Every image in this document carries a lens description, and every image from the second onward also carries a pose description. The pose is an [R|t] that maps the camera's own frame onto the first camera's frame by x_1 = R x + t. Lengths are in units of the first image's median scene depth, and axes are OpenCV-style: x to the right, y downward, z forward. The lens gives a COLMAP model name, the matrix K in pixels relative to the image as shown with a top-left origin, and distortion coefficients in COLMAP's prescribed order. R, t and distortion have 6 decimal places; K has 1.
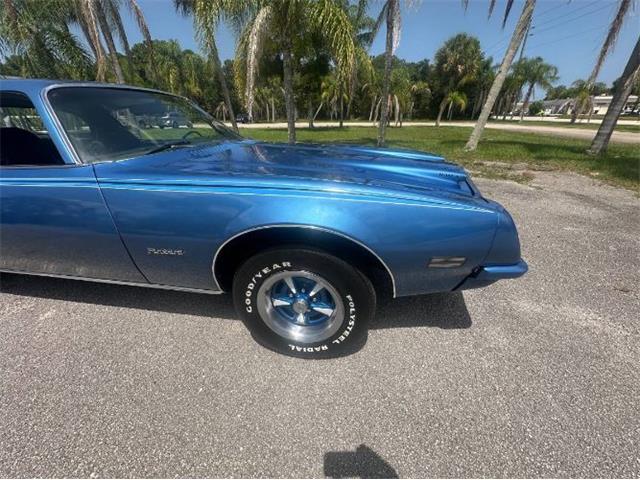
lens RADIAL K [[255.5, 0, 320.0], [0, 255.5, 240.0], [0, 0, 1]] dist [-0.001962, 0.000110]
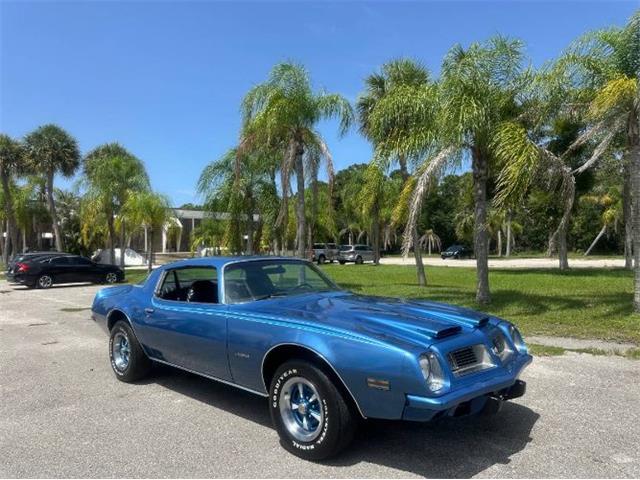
lens RADIAL K [[447.6, 0, 316.9], [0, 447.6, 244.2], [0, 0, 1]] dist [0.082707, -0.116138]
pose [[0.830160, -0.005791, -0.557494, 0.090565], [-0.239921, 0.898911, -0.366602, 0.022034], [0.503261, 0.438093, 0.744851, -0.080451]]
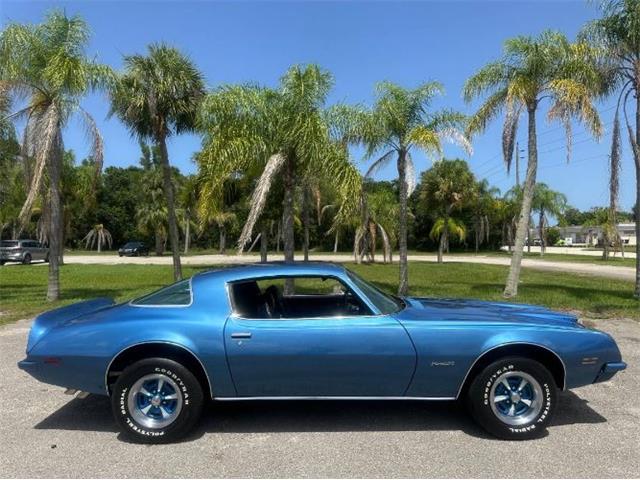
lens RADIAL K [[447.6, 0, 316.9], [0, 447.6, 244.2], [0, 0, 1]] dist [0.082707, -0.116138]
pose [[0.985470, 0.007313, 0.169692, -0.117882], [0.066961, 0.901430, -0.427716, 0.034296], [-0.156093, 0.432864, 0.887842, -0.116859]]
